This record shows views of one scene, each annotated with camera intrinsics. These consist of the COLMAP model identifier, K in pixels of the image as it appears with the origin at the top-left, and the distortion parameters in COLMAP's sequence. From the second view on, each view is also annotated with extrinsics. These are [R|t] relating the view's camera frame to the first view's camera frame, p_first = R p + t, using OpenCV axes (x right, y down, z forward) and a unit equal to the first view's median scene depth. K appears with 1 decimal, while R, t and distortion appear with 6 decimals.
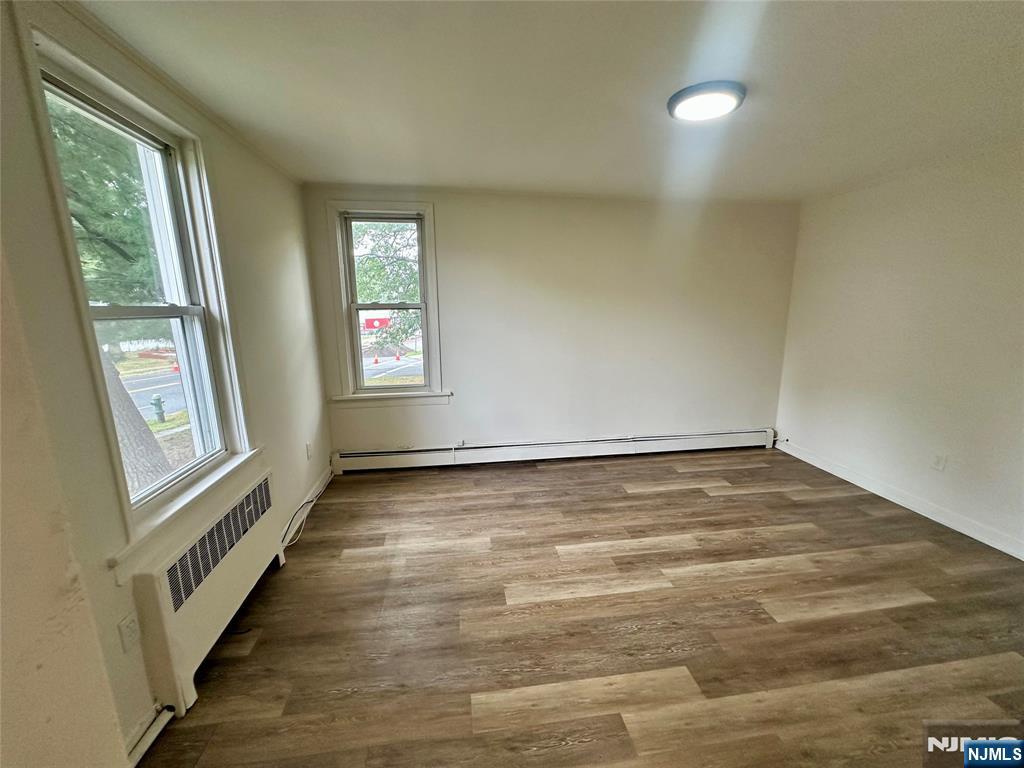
lens RADIAL K [[408.3, 0, 513.2], [0, 408.3, 385.3], [0, 0, 1]] dist [-0.002523, 0.000554]
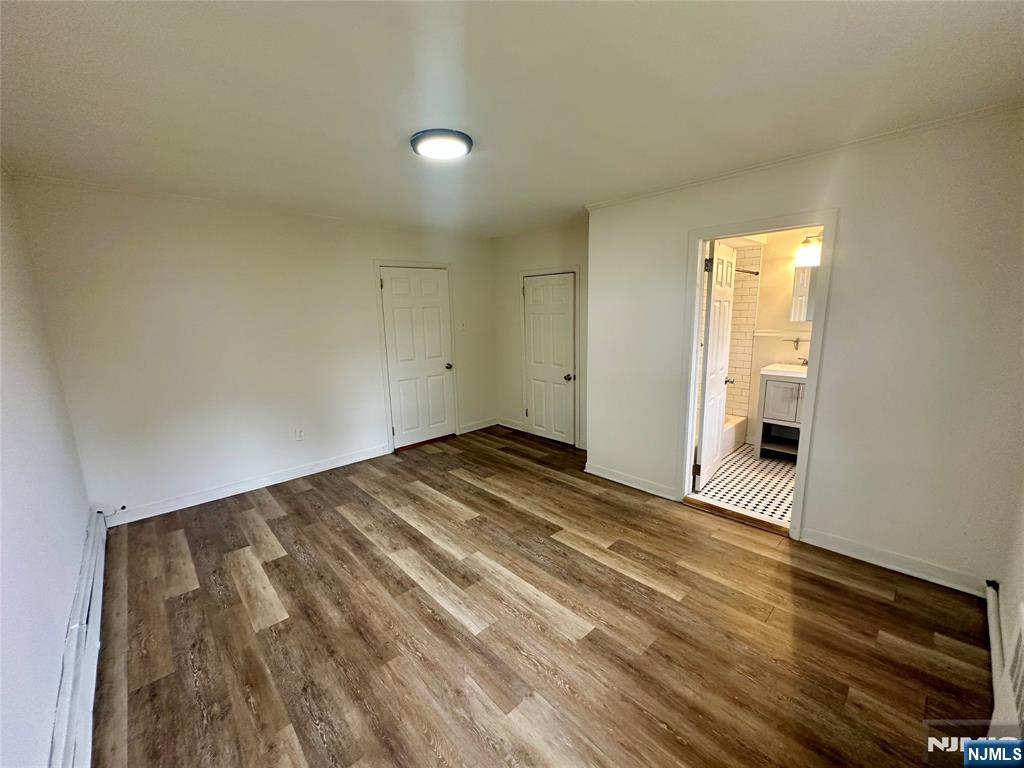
lens RADIAL K [[408.3, 0, 511.0], [0, 408.3, 386.4], [0, 0, 1]] dist [-0.002523, 0.000554]
pose [[-0.565215, -0.135993, 0.813657, -0.474276], [0.190537, 0.938128, 0.289155, -0.239604], [-0.802638, 0.318467, -0.504333, 1.145035]]
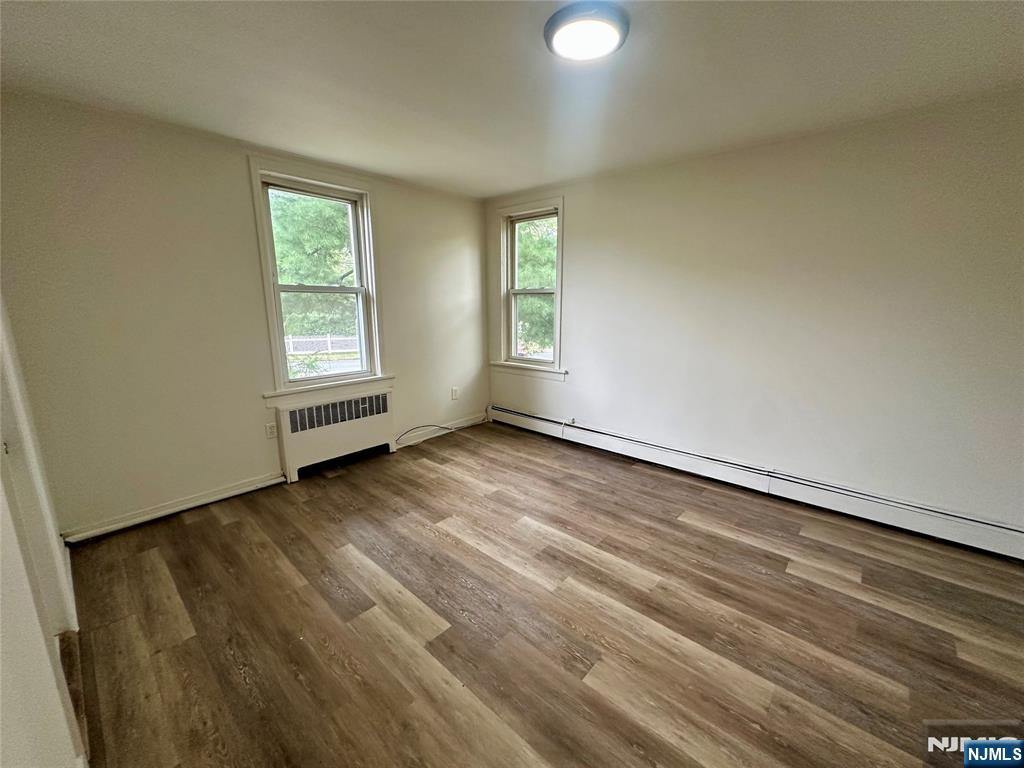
lens RADIAL K [[408.3, 0, 512.2], [0, 408.3, 385.9], [0, 0, 1]] dist [-0.002523, 0.000554]
pose [[0.639663, 0.161170, -0.751569, 0.785503], [-0.155641, 0.984674, 0.078691, -0.009245], [0.752733, 0.066639, 0.654945, 0.261025]]
